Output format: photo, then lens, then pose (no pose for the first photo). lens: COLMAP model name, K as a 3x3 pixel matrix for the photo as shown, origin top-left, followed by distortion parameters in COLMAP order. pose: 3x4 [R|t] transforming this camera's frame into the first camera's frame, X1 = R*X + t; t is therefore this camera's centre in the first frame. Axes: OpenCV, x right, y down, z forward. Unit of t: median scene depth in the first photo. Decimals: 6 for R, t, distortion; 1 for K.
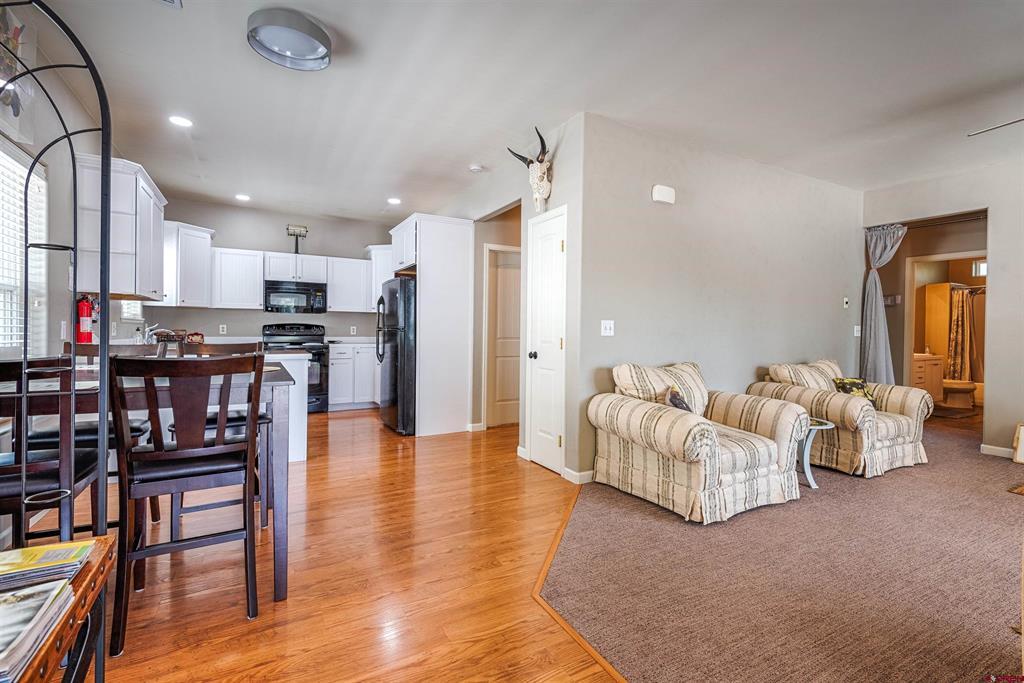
lens RADIAL K [[460.6, 0, 515.7], [0, 460.6, 334.9], [0, 0, 1]] dist [0.033659, -0.016969]
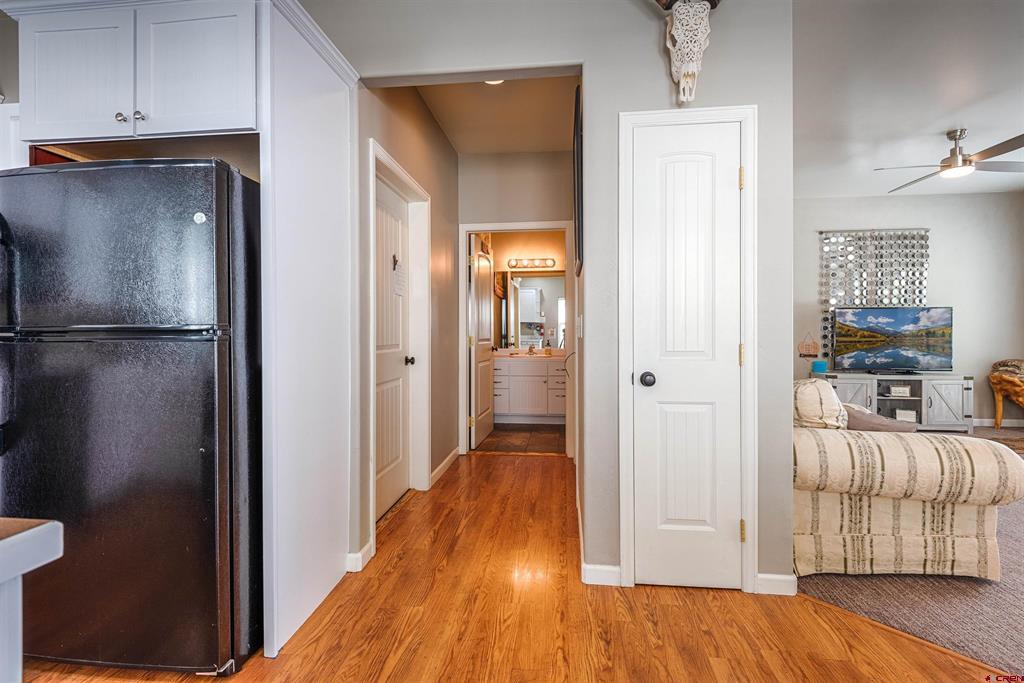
lens RADIAL K [[480.1, 0, 510.8], [0, 480.1, 333.5], [0, 0, 1]] dist [0.005152, -0.006285]
pose [[0.581287, -0.015818, 0.813545, -0.369802], [0.018099, 0.999815, 0.006508, -0.010223], [-0.813498, 0.010941, 0.581465, 0.616784]]
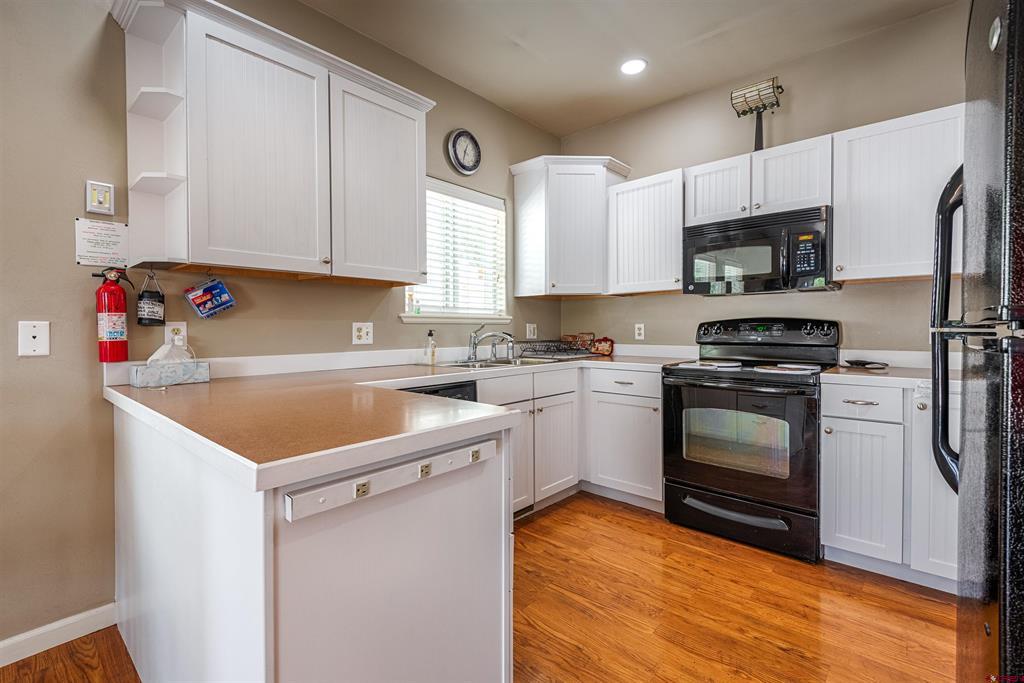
lens RADIAL K [[460.6, 0, 515.2], [0, 460.6, 334.9], [0, 0, 1]] dist [0.033659, -0.016969]
pose [[0.327342, 0.002845, -0.944902, -0.174963], [-0.004627, 0.999988, 0.001408, -0.009831], [0.944895, 0.003911, 0.327351, 0.799225]]
